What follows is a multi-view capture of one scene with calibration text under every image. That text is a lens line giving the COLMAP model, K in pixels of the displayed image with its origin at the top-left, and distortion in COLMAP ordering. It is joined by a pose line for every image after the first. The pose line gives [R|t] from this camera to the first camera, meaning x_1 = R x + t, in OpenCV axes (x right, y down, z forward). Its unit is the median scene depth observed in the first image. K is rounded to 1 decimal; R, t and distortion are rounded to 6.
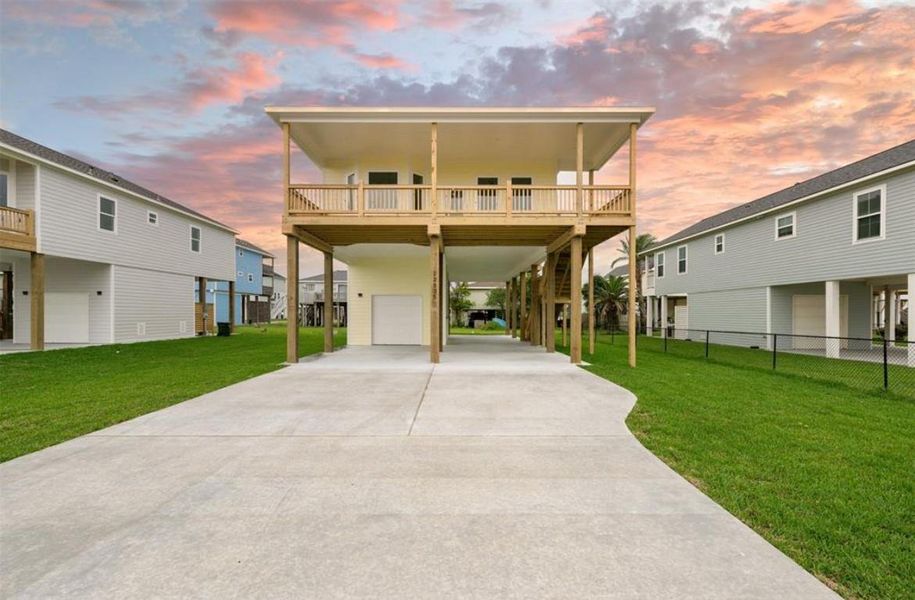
lens RADIAL K [[395.9, 0, 454.2], [0, 395.9, 298.9], [0, 0, 1]] dist [-0.001330, -0.000756]
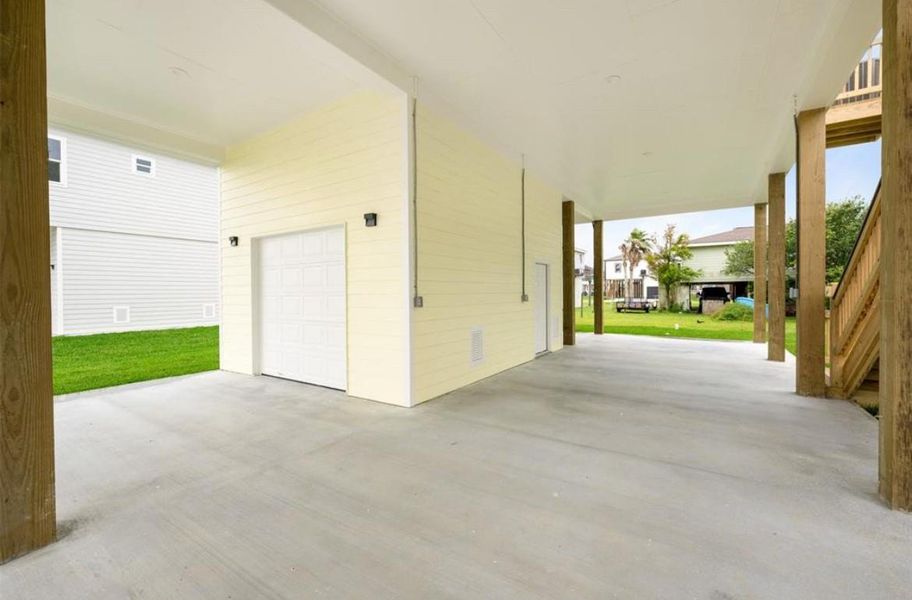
lens RADIAL K [[394.6, 0, 452.7], [0, 394.6, 298.9], [0, 0, 1]] dist [-0.001330, -0.000756]
pose [[0.843149, -0.002574, -0.537674, 0.157197], [0.031347, 0.998523, 0.044375, 0.040050], [0.536766, -0.054269, 0.841984, 0.897276]]
